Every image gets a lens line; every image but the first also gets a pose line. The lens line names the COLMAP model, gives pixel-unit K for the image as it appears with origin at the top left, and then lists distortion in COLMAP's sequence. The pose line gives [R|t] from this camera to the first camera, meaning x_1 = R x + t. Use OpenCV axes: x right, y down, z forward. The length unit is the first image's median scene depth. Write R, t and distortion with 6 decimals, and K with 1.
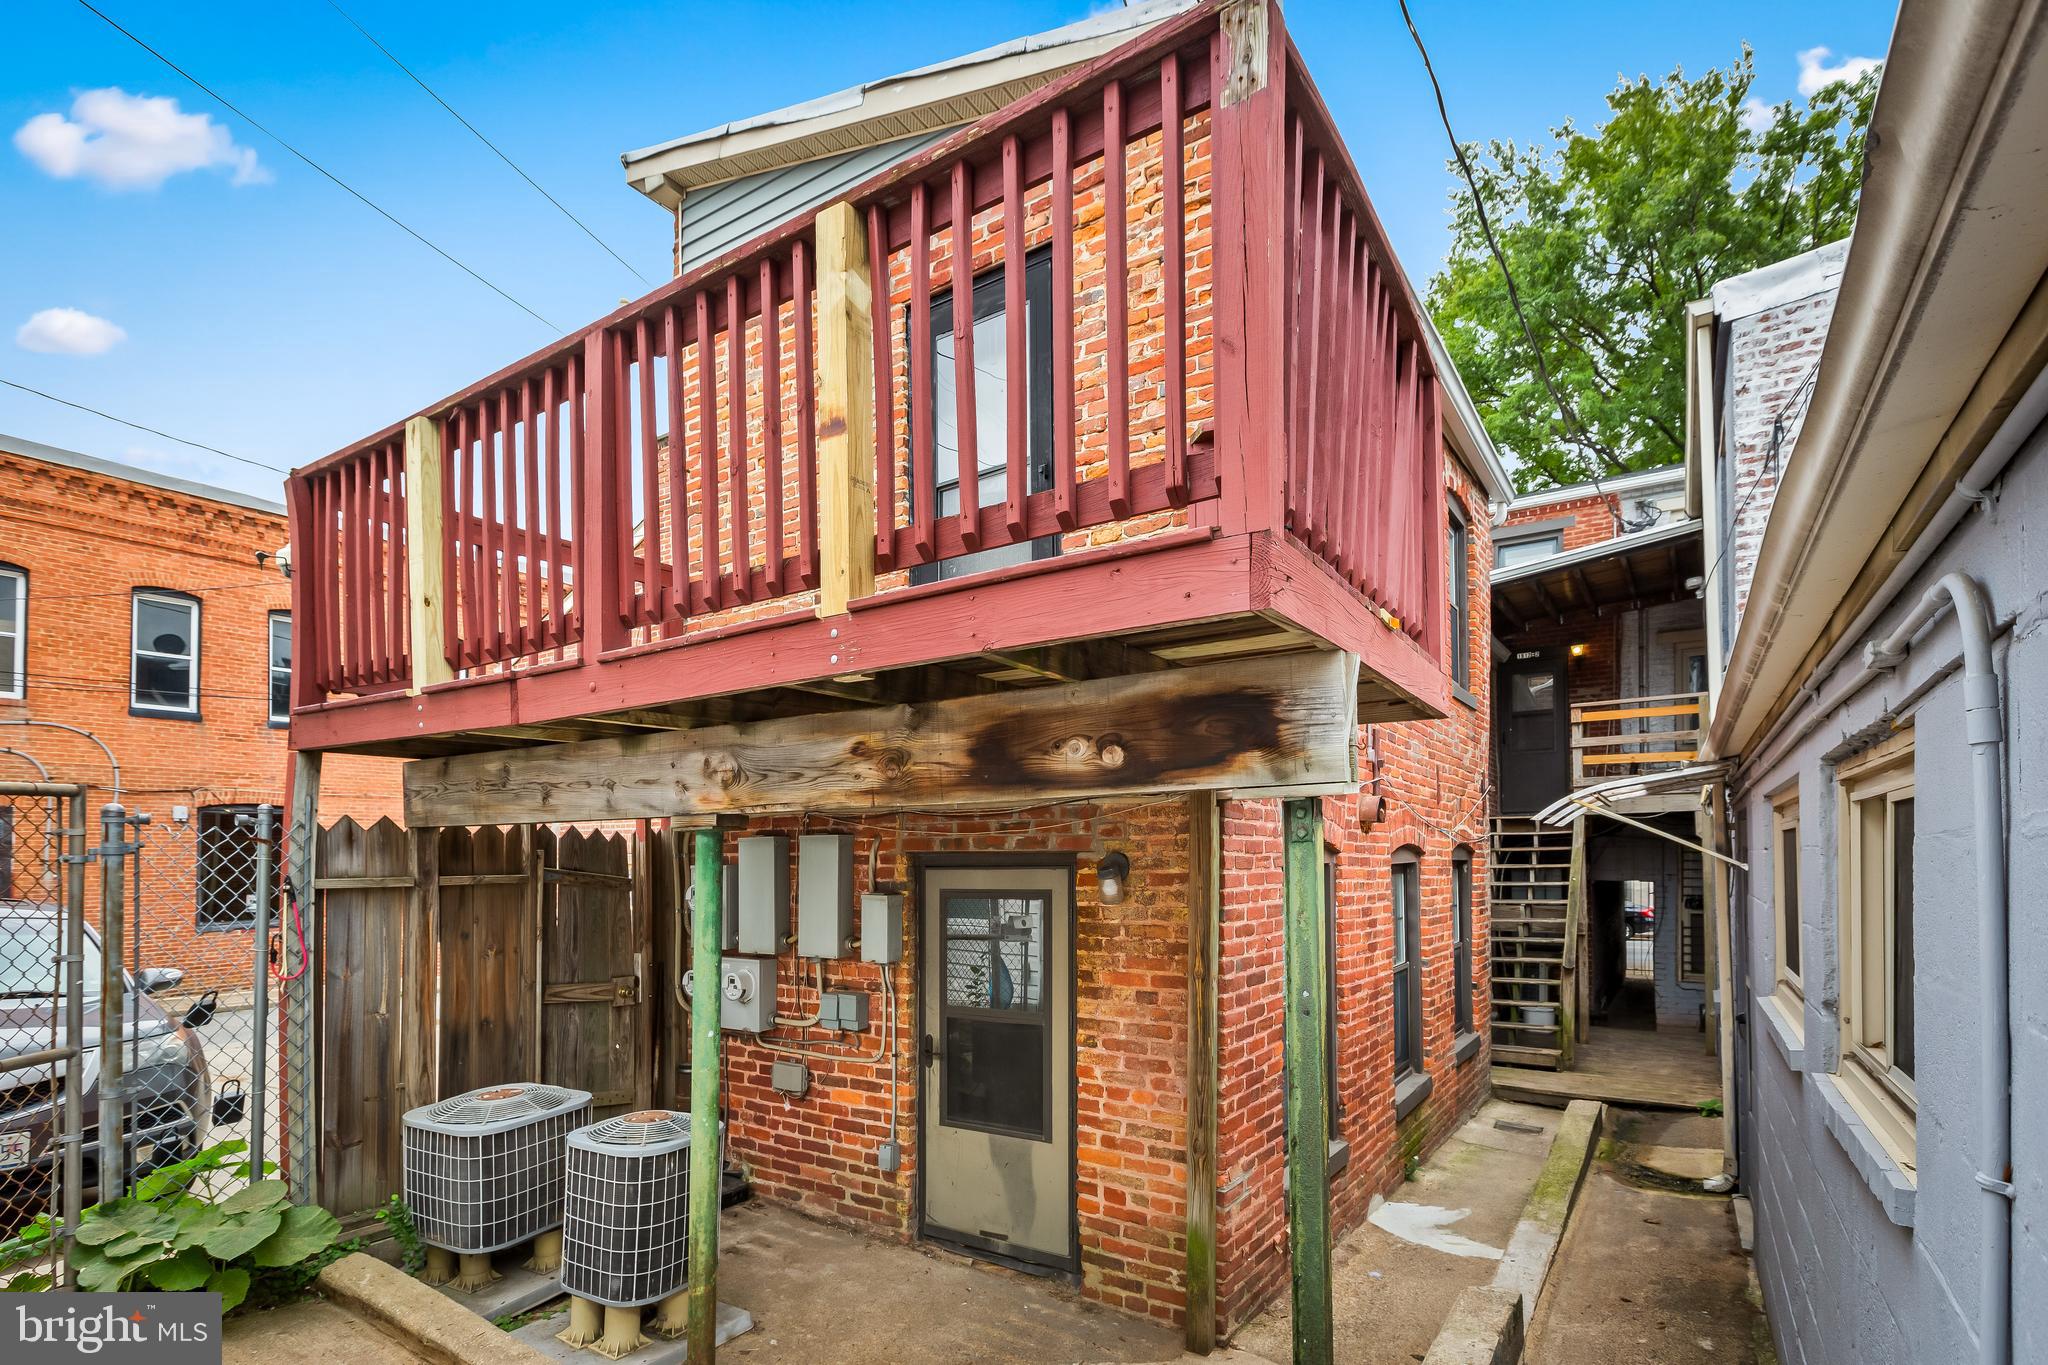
lens RADIAL K [[936.2, 0, 1015.3], [0, 936.2, 722.3], [0, 0, 1]] dist [0.021219, -0.000866]
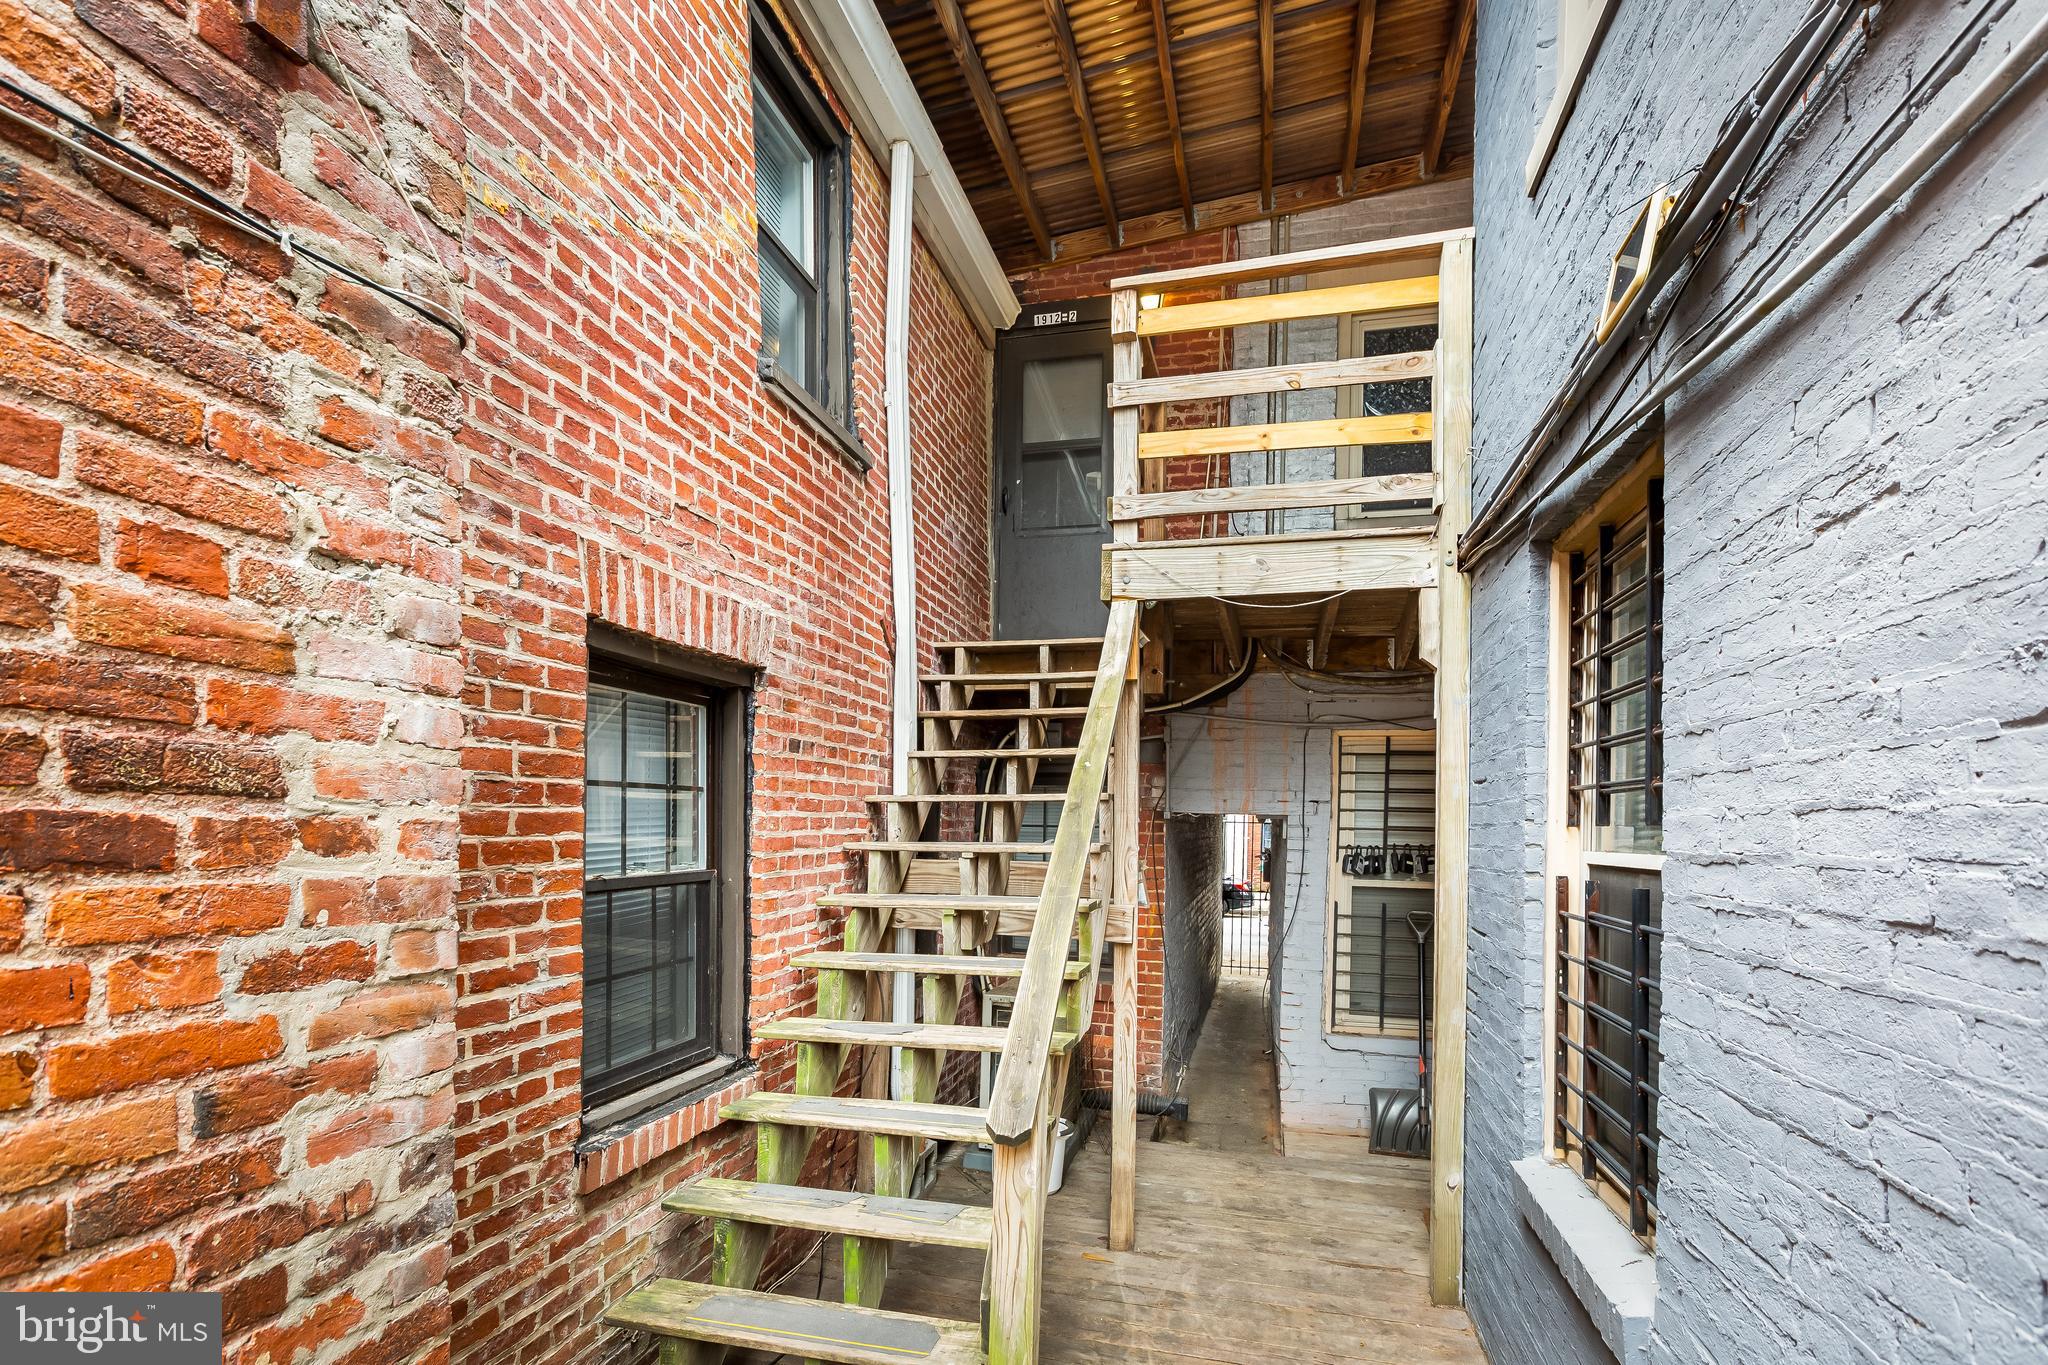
lens RADIAL K [[936.2, 0, 1015.3], [0, 936.2, 722.3], [0, 0, 1]] dist [0.021219, -0.000866]
pose [[0.936287, 0.020358, 0.350646, 0.406706], [-0.022514, 0.999744, 0.002074, 0.128038], [-0.350514, -0.009837, 0.936506, 0.640233]]
